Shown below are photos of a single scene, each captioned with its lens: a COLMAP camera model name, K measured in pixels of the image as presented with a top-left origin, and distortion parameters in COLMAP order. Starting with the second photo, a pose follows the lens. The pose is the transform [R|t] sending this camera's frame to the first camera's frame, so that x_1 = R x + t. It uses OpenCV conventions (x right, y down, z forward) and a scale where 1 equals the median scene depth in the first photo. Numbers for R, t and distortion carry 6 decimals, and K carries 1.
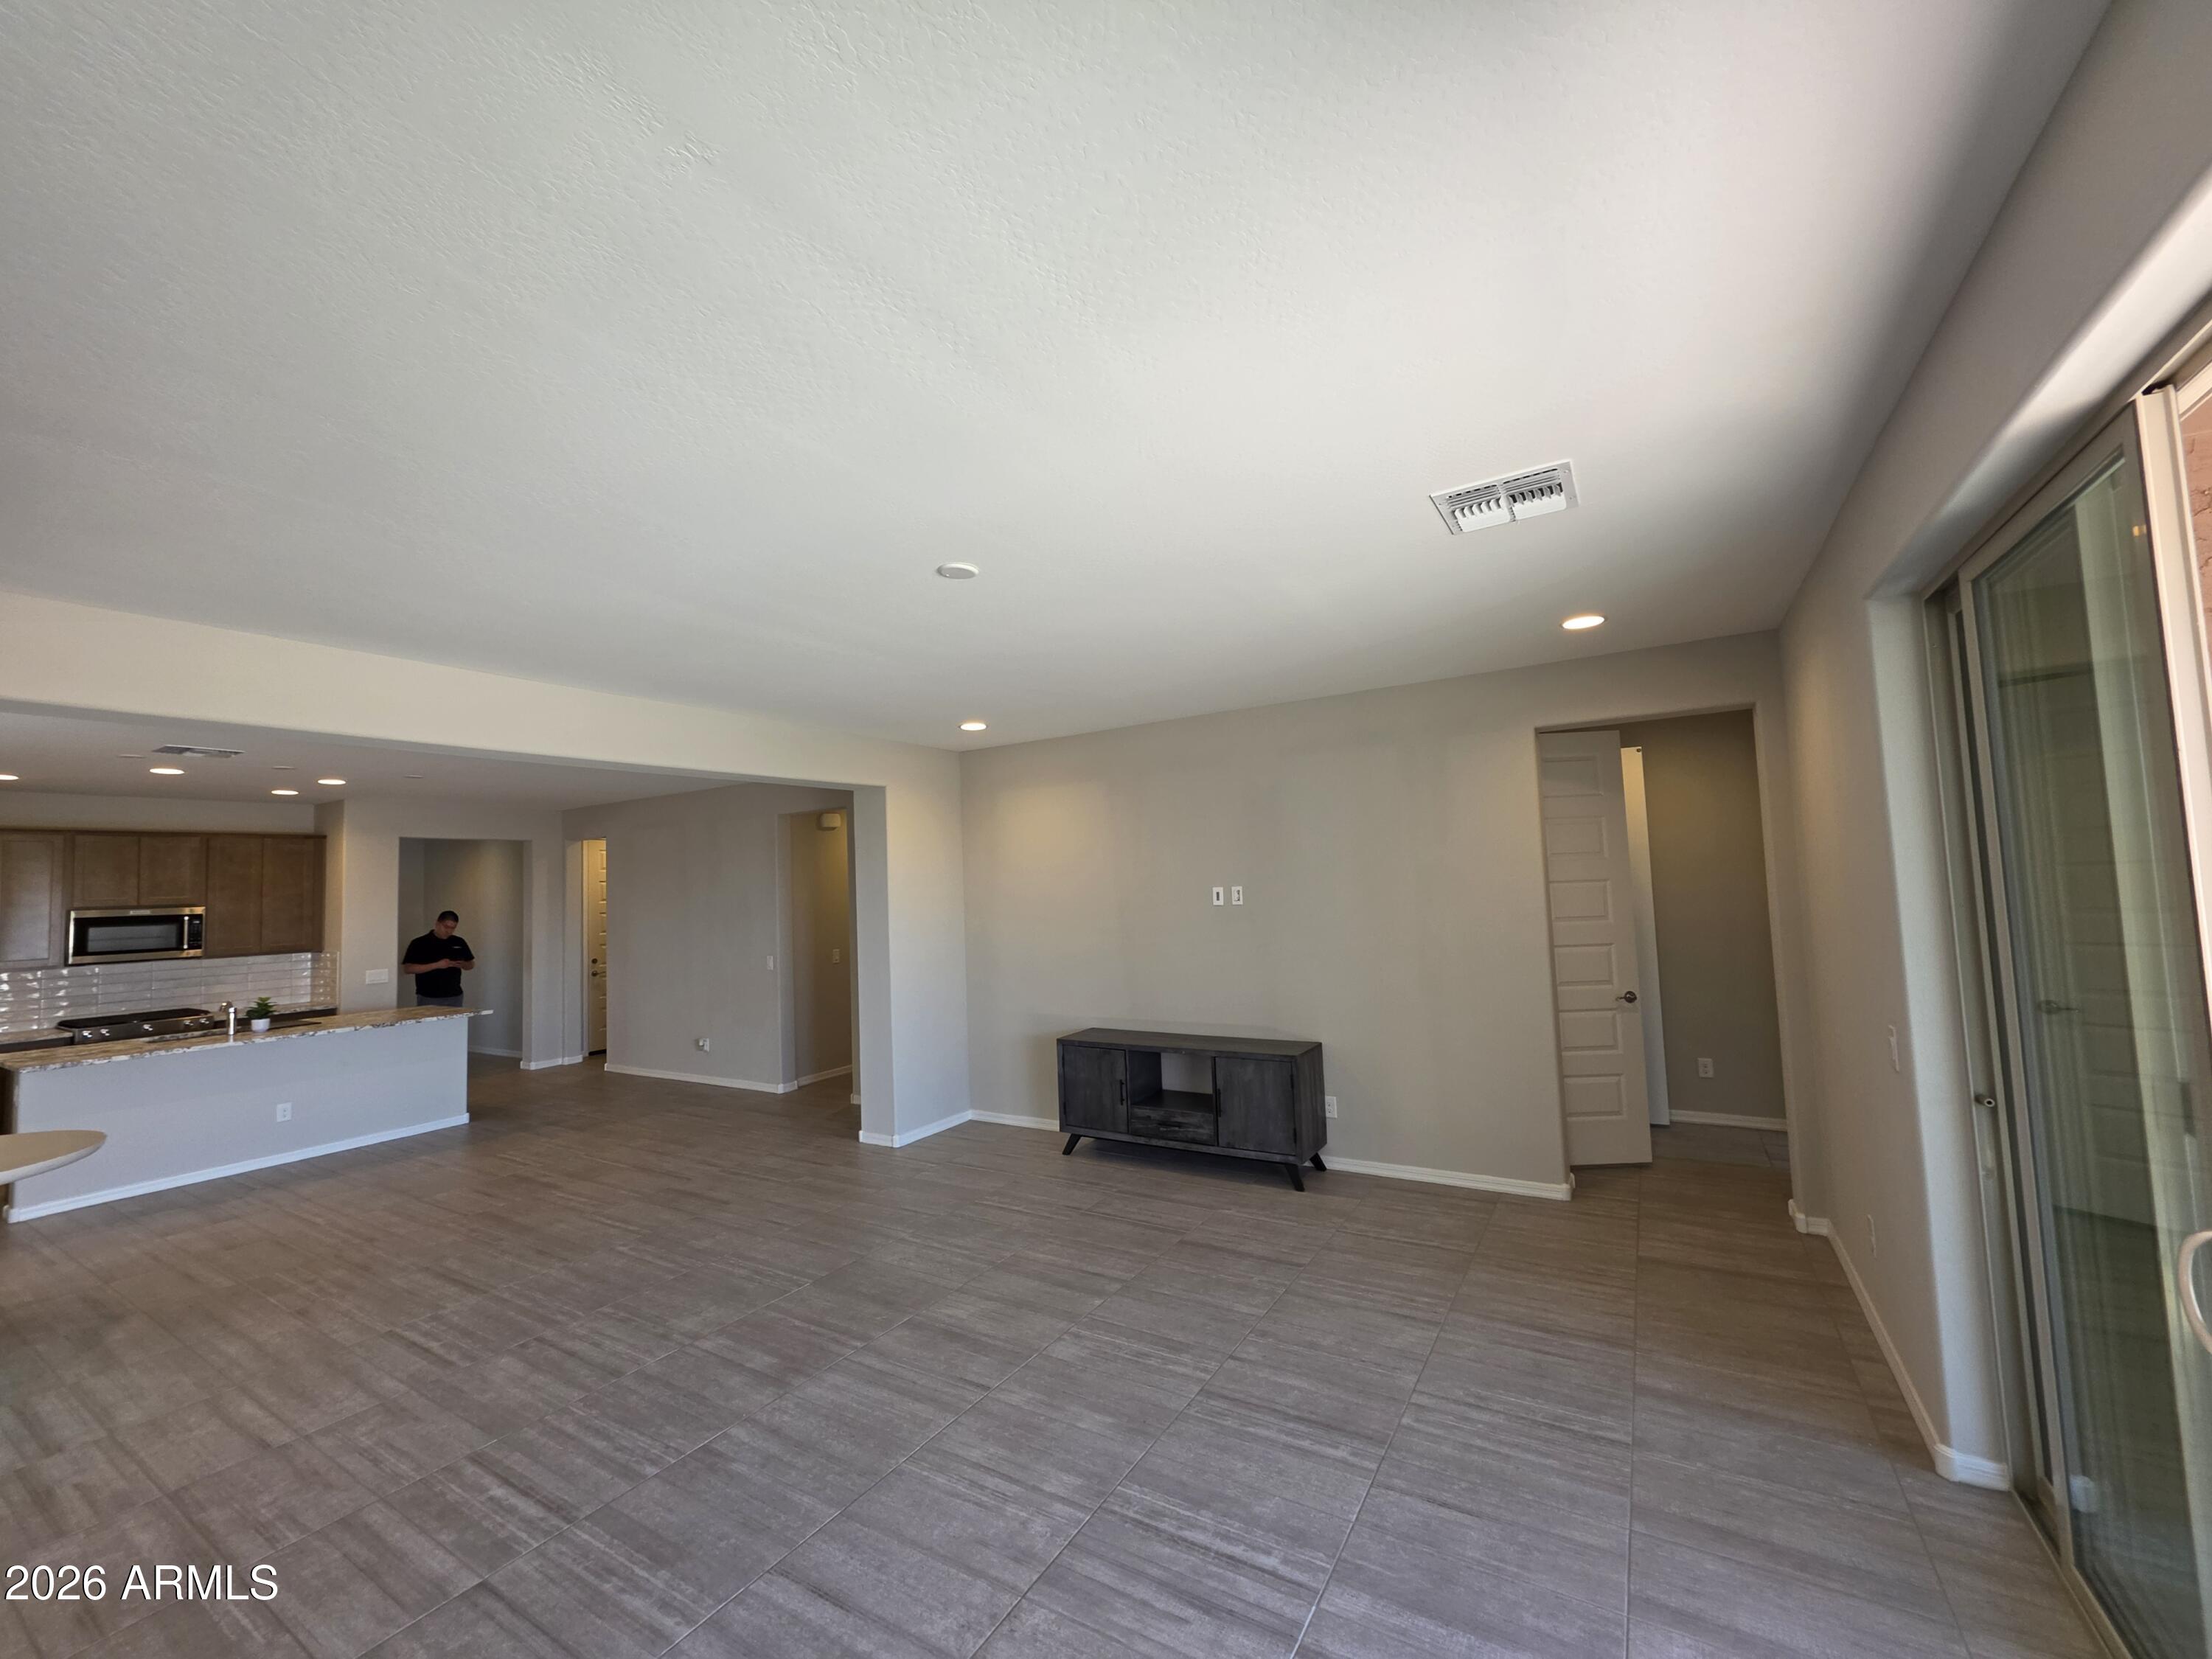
lens RADIAL K [[888.5, 0, 1100.3], [0, 888.5, 829.8], [0, 0, 1]] dist [-0.007339, 0.001289]
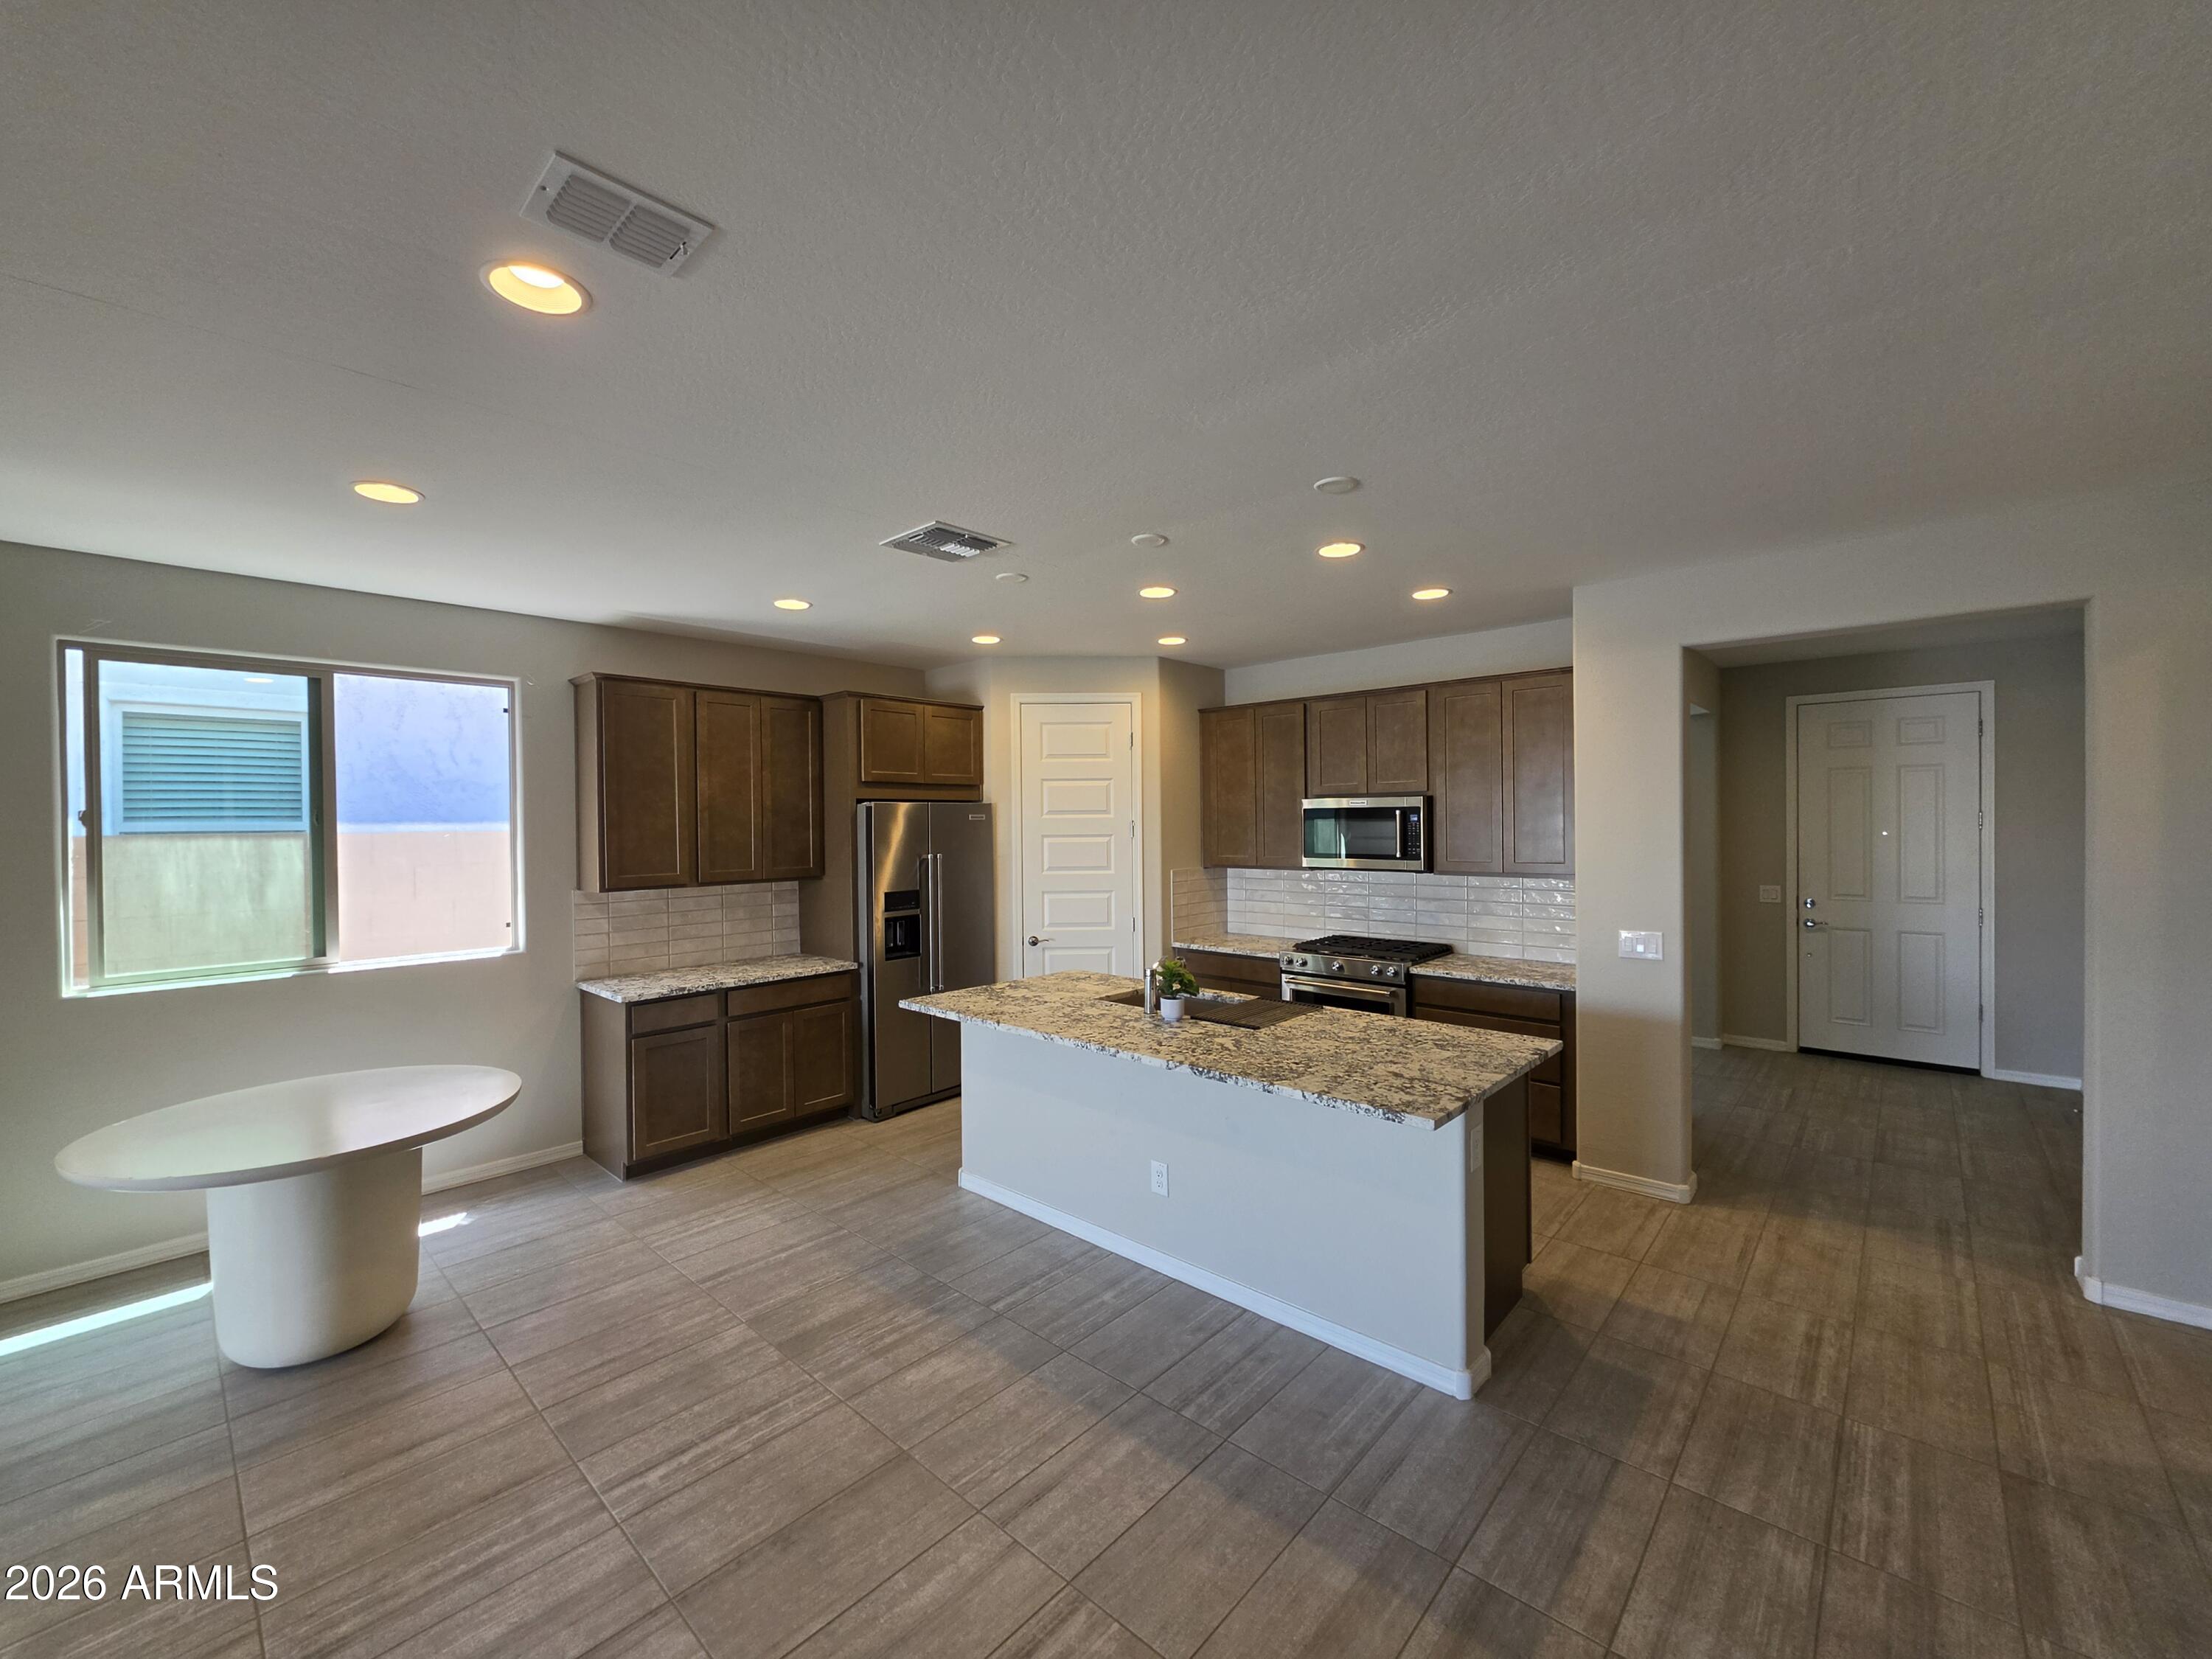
lens RADIAL K [[888.5, 0, 1097.4], [0, 888.5, 832.2], [0, 0, 1]] dist [-0.007339, 0.001289]
pose [[-0.186670, 0.054695, -0.980899, -0.565938], [0.080533, 0.995941, 0.040208, 0.119757], [0.979116, -0.071490, -0.190317, 1.550546]]
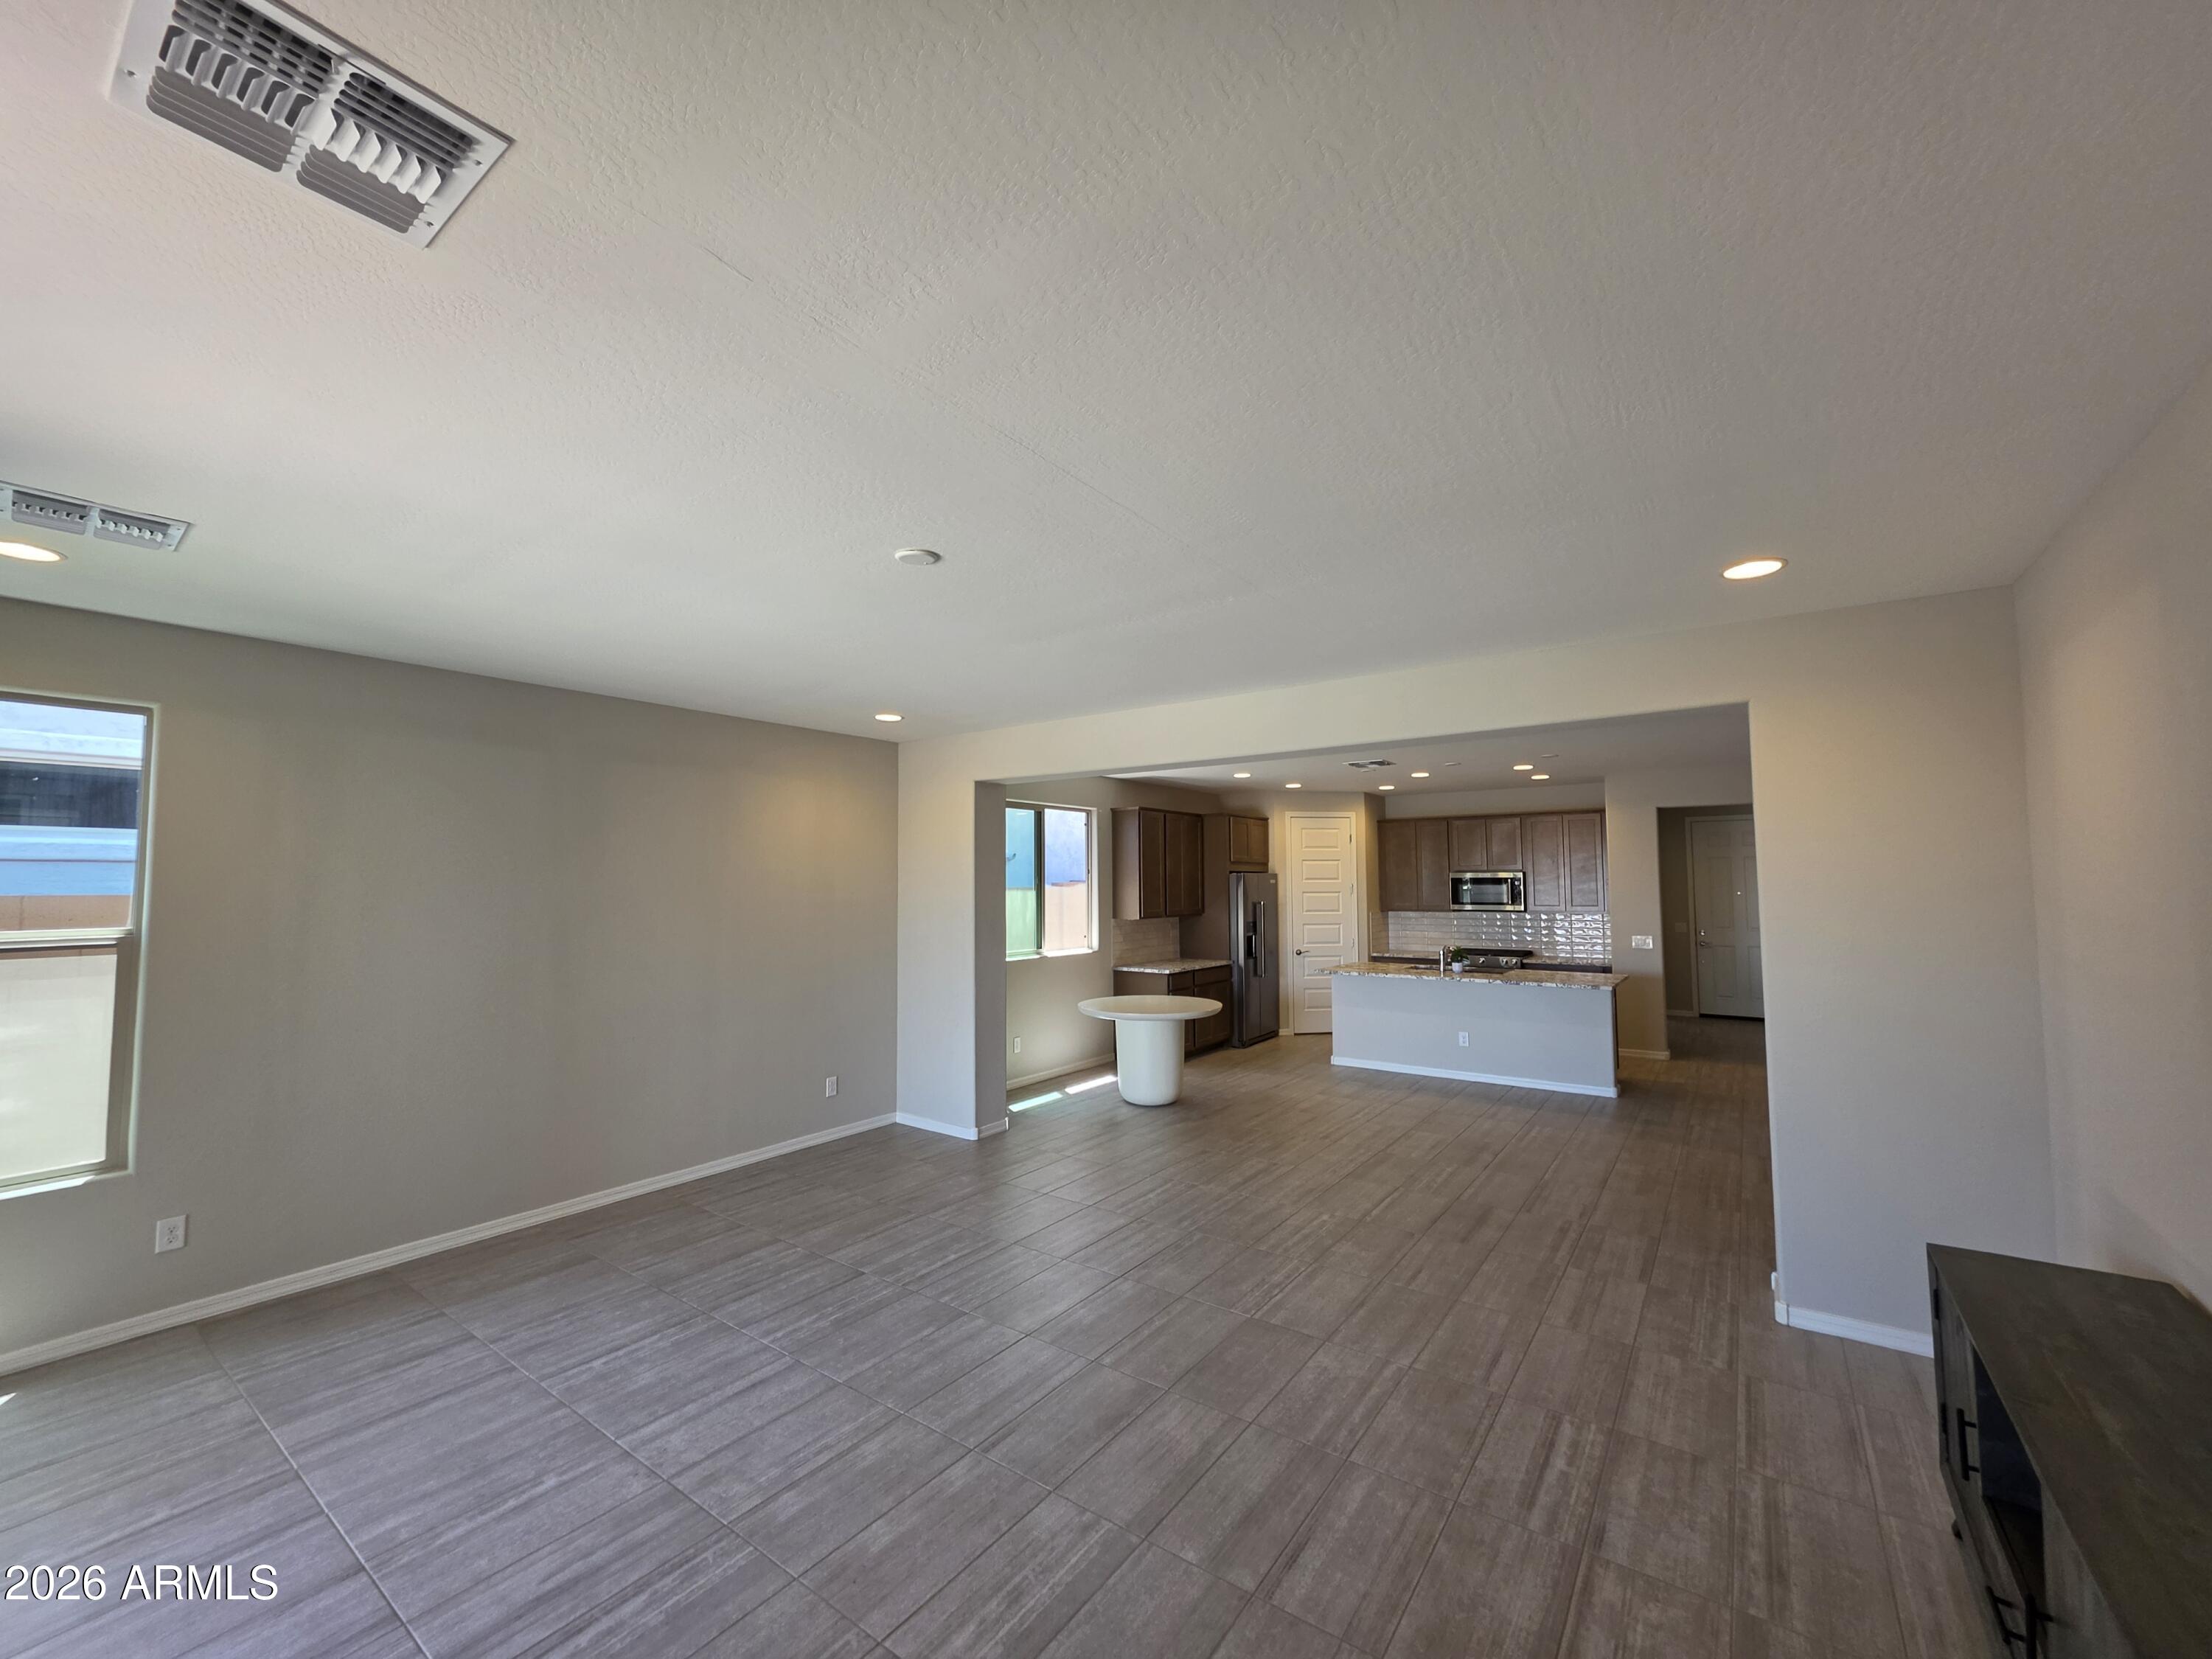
lens RADIAL K [[888.5, 0, 1095.2], [0, 888.5, 828.7], [0, 0, 1]] dist [-0.007339, 0.001289]
pose [[-0.078707, -0.020590, -0.996685, 0.536350], [0.070001, 0.997205, -0.026129, 0.027460], [0.994437, -0.071825, -0.077046, 0.859933]]
